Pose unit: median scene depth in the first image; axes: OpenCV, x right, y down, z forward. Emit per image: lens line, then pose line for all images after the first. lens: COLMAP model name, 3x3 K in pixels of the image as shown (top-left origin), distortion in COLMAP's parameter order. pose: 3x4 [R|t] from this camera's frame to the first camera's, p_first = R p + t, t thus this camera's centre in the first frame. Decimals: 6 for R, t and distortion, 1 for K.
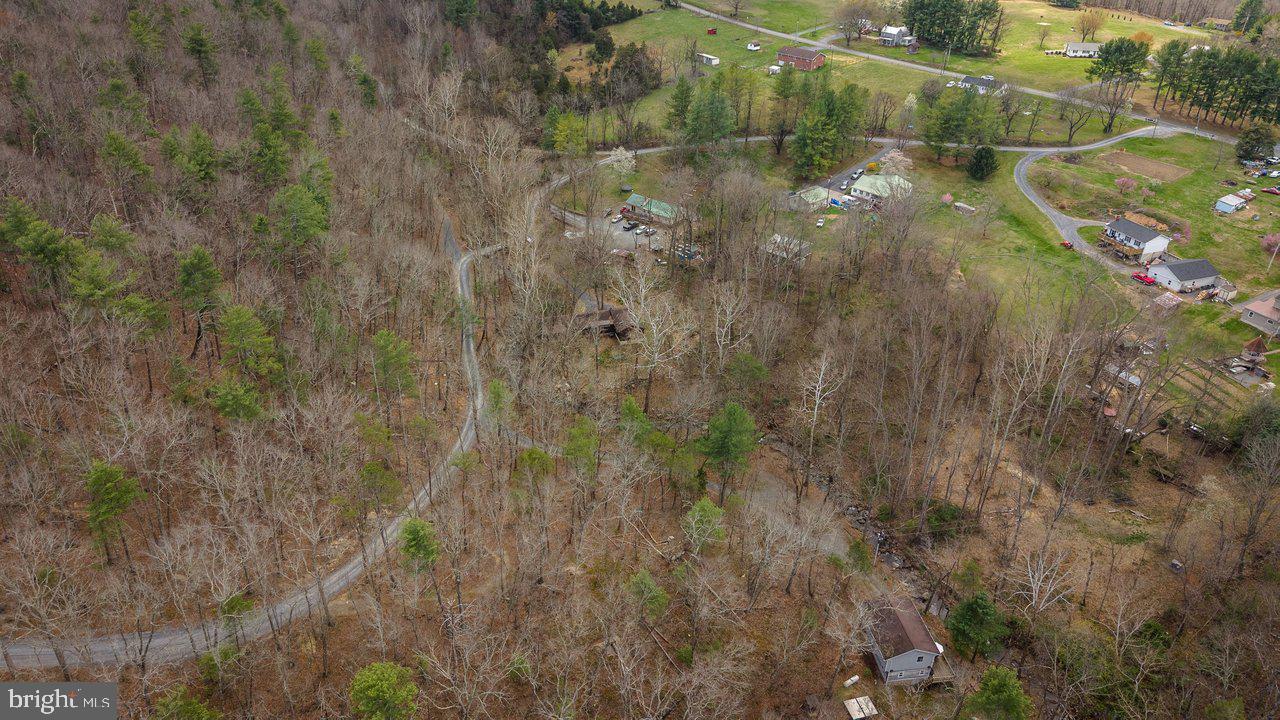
lens RADIAL K [[962.8, 0, 638.4], [0, 962.8, 361.5], [0, 0, 1]] dist [-0.008704, -0.000727]
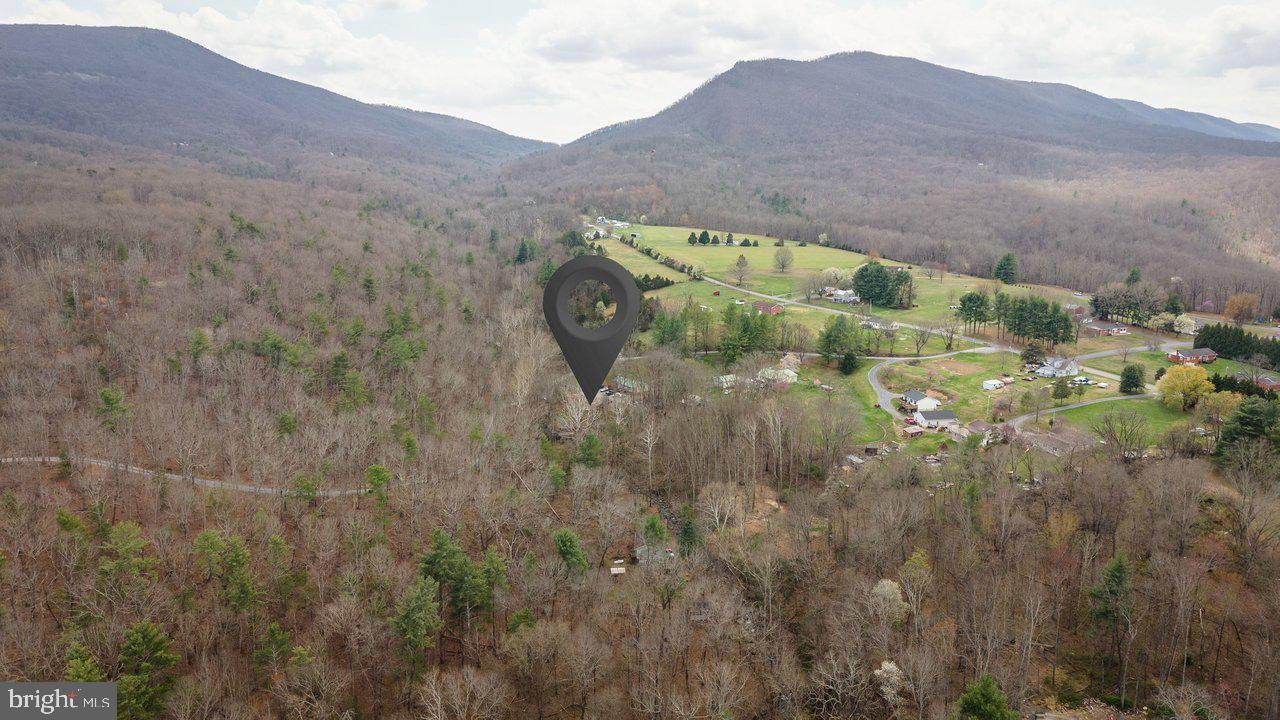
lens RADIAL K [[962.8, 0, 641.5], [0, 962.8, 358.7], [0, 0, 1]] dist [-0.008704, -0.000727]
pose [[0.985713, 0.018616, -0.167401, 0.278969], [-0.068617, 0.952045, -0.298166, 0.248179], [0.153822, 0.305393, 0.939720, -0.451594]]
